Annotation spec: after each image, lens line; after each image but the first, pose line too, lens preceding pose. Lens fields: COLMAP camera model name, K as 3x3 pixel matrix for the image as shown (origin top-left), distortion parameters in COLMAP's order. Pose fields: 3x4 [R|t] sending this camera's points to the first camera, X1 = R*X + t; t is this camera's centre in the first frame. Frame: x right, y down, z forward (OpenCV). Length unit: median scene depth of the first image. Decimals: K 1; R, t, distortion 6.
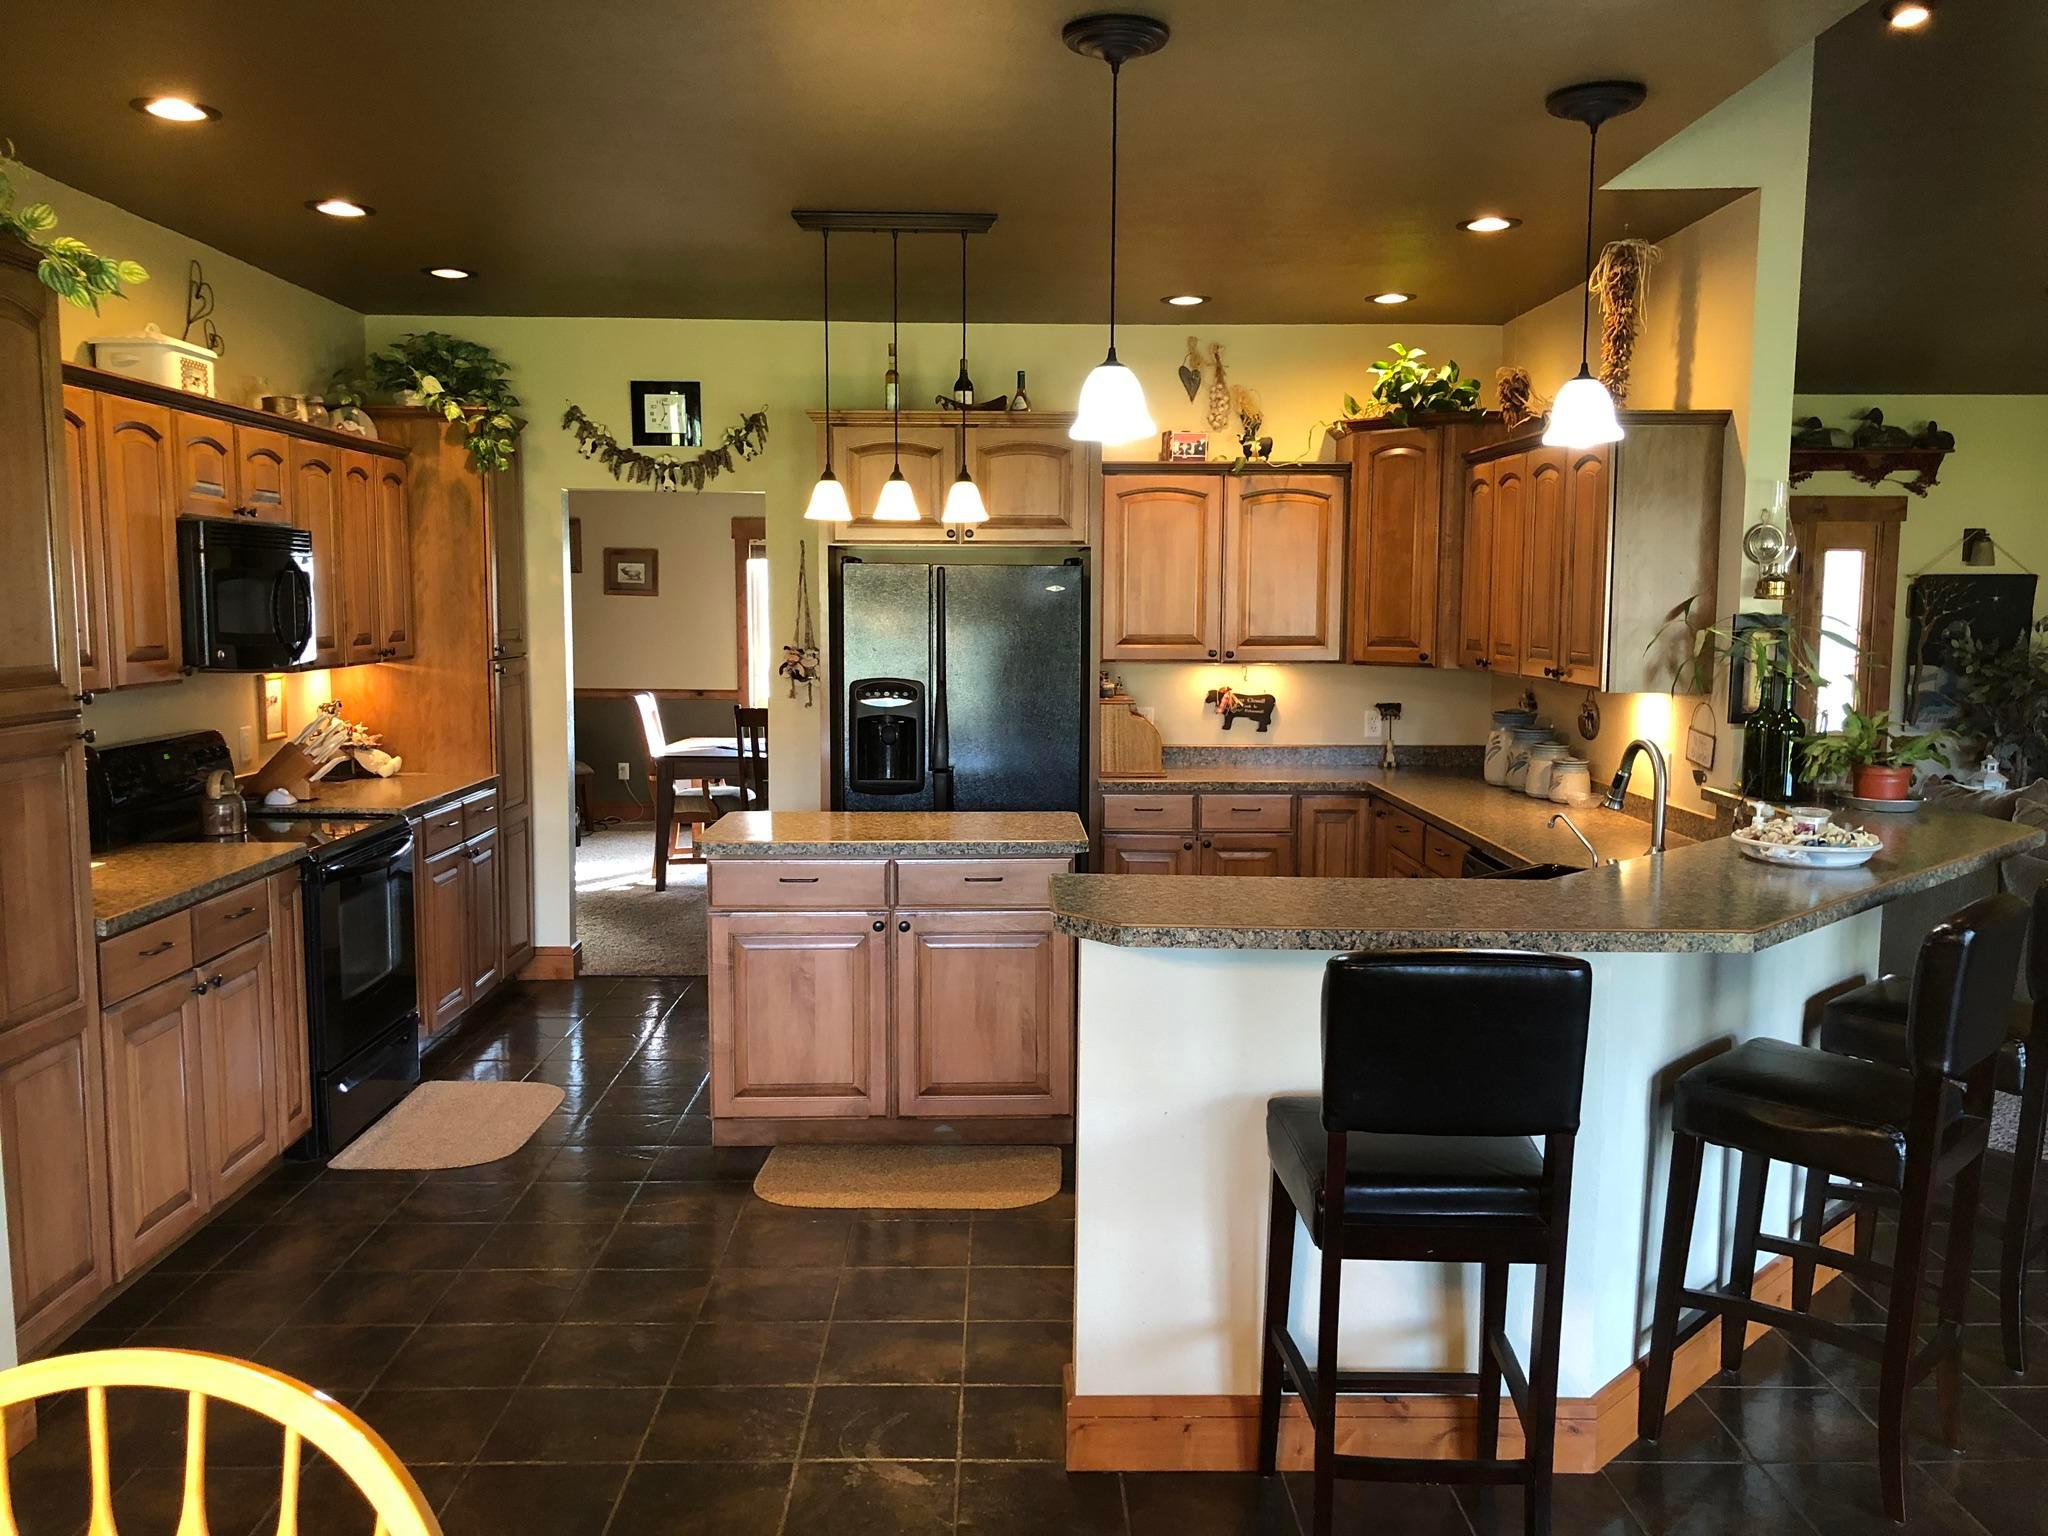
lens RADIAL K [[1686.8, 0, 1034.4], [0, 1686.8, 772.5], [0, 0, 1]] dist [0.028276, -0.018629]
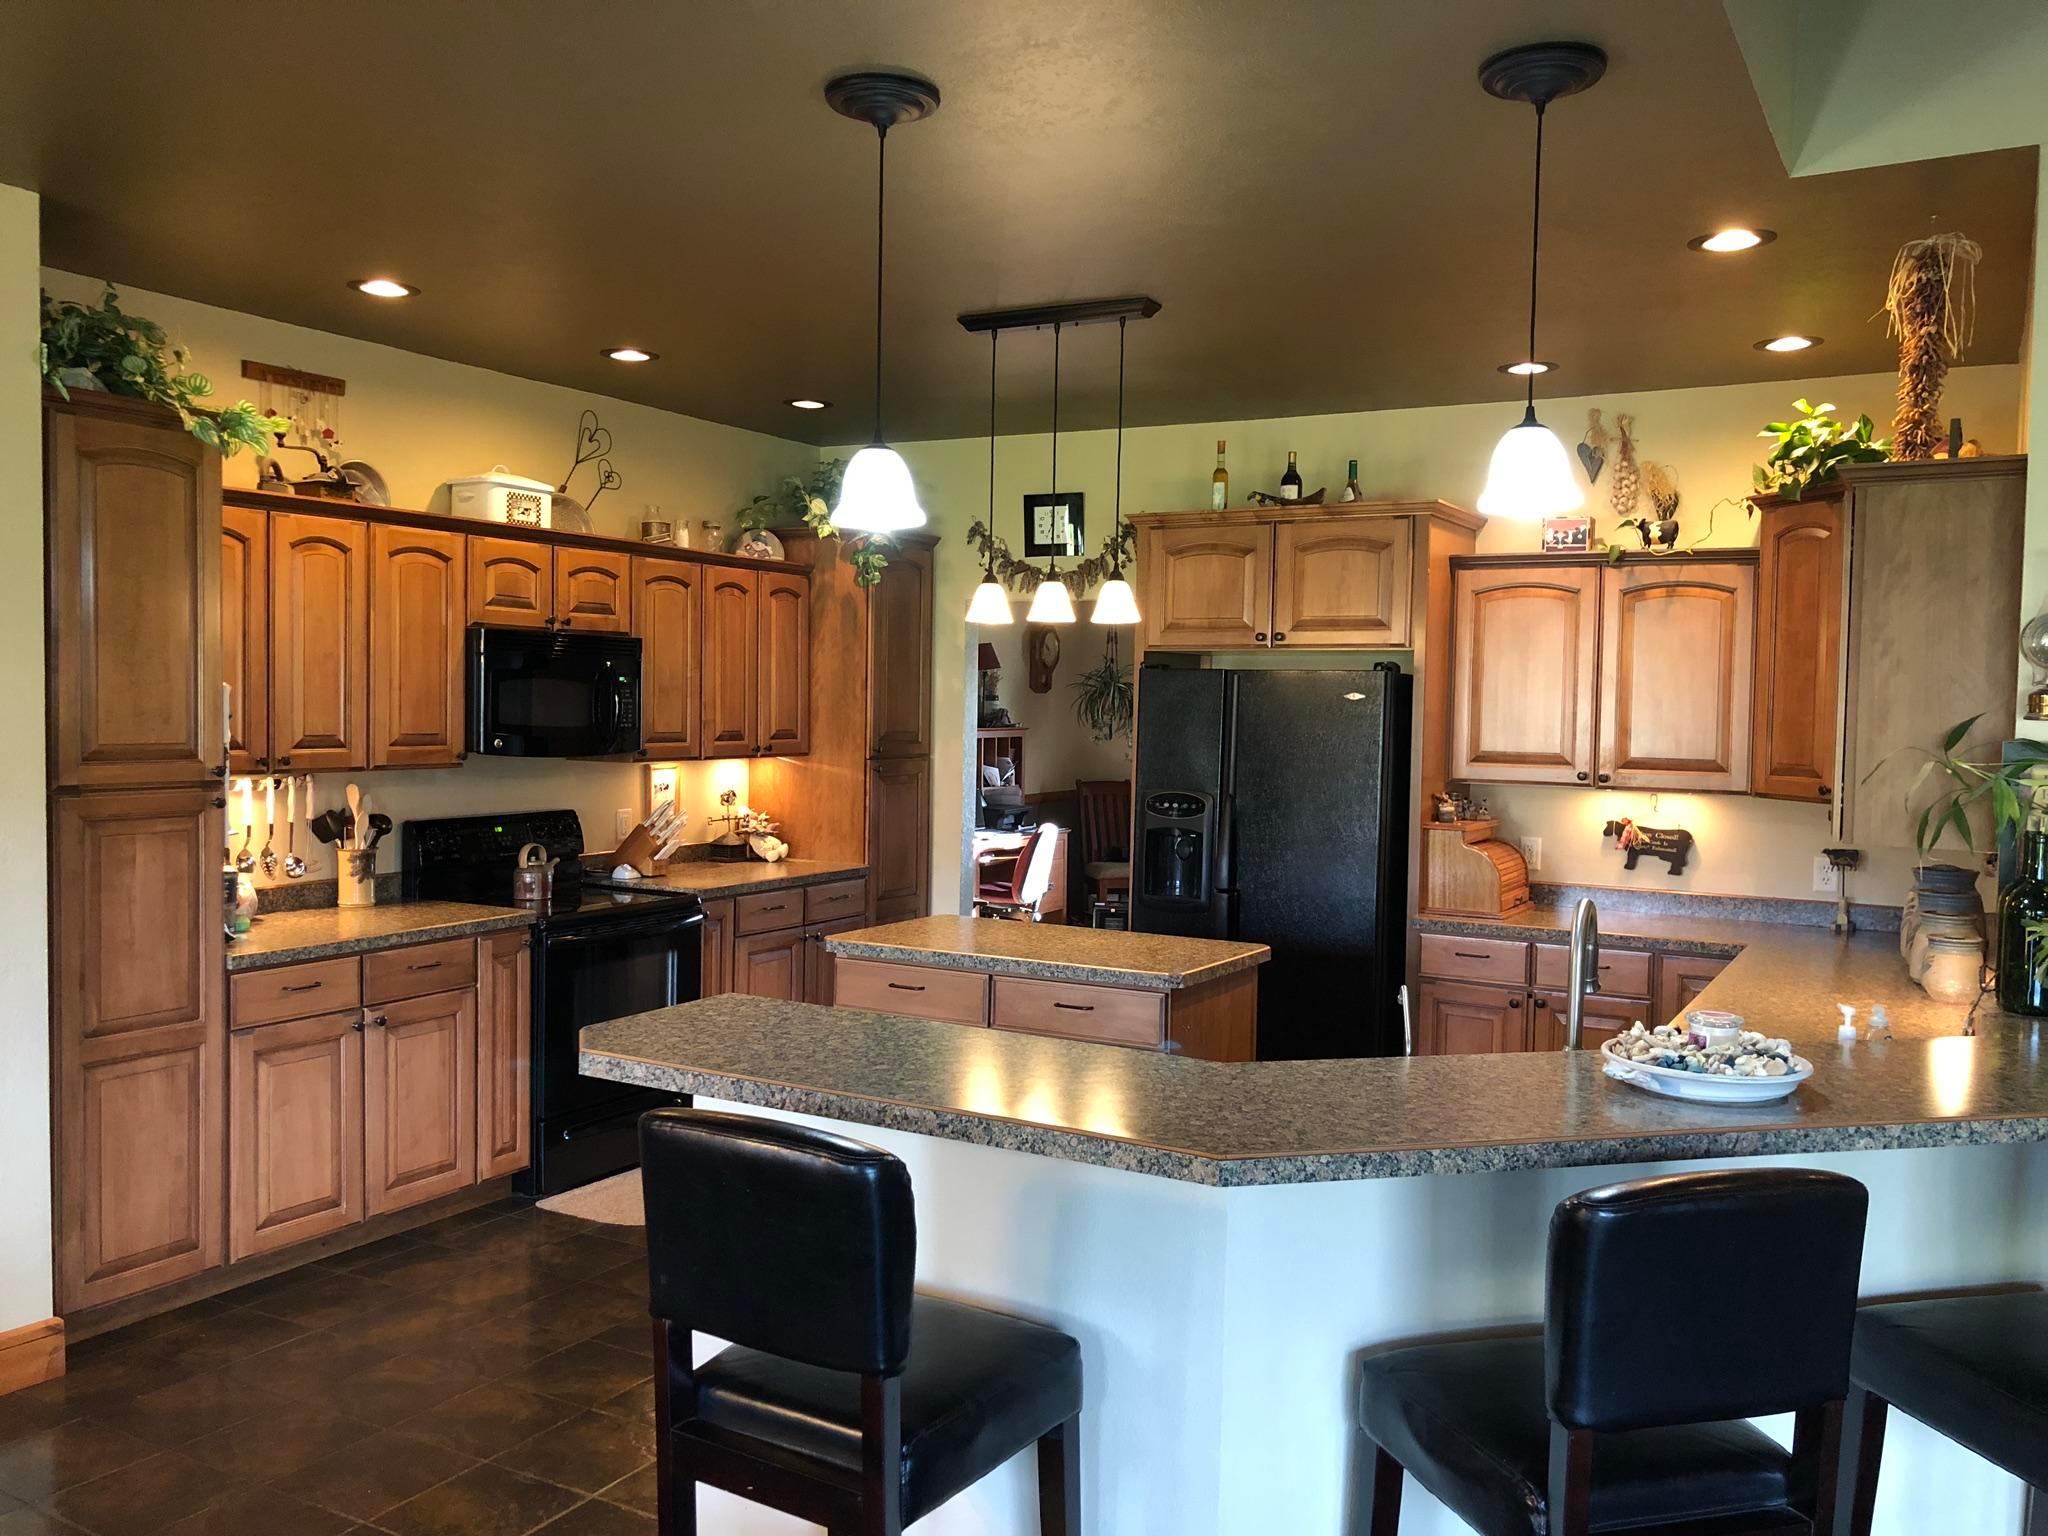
lens RADIAL K [[1686.8, 0, 1026.1], [0, 1686.8, 779.2], [0, 0, 1]] dist [0.028276, -0.018629]
pose [[0.860686, 0.036435, -0.507830, 0.314689], [-0.068715, 0.996623, -0.044956, -0.013259], [0.504477, 0.073589, 0.860283, 0.140242]]
